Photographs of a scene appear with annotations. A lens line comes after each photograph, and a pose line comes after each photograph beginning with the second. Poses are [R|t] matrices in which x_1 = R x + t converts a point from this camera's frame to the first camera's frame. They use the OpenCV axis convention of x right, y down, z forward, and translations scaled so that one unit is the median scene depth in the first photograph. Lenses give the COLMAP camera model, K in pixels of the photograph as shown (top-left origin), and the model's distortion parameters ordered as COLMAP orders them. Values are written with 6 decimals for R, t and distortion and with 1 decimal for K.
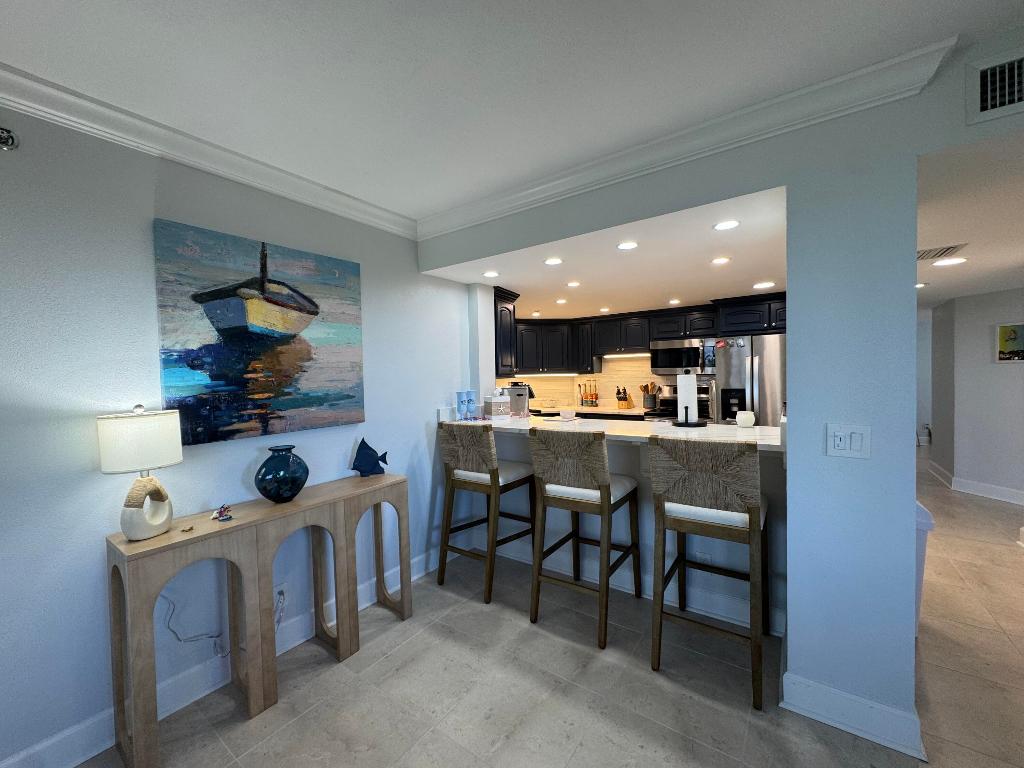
lens RADIAL K [[408.0, 0, 514.2], [0, 408.0, 383.6], [0, 0, 1]] dist [-0.001695, -0.000212]
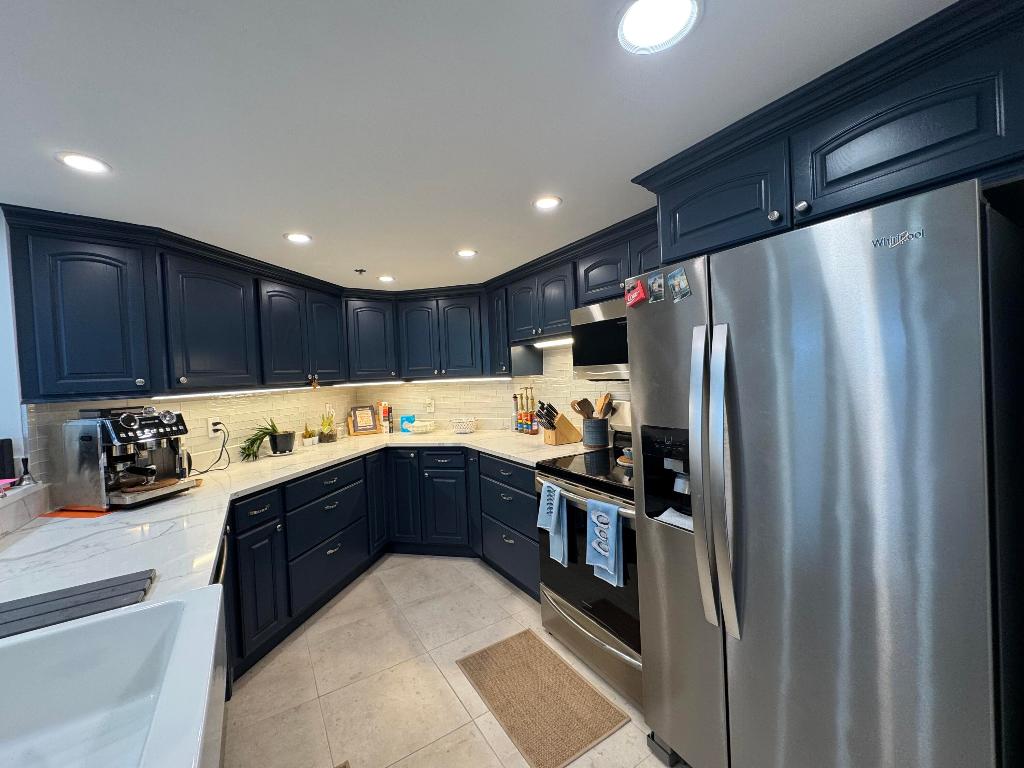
lens RADIAL K [[408.0, 0, 511.3], [0, 408.0, 382.5], [0, 0, 1]] dist [-0.001695, -0.000212]
pose [[0.924448, -0.008346, -0.381216, 0.427042], [0.010542, 0.999938, 0.003673, -0.020508], [0.381162, -0.007415, 0.924479, 0.508210]]
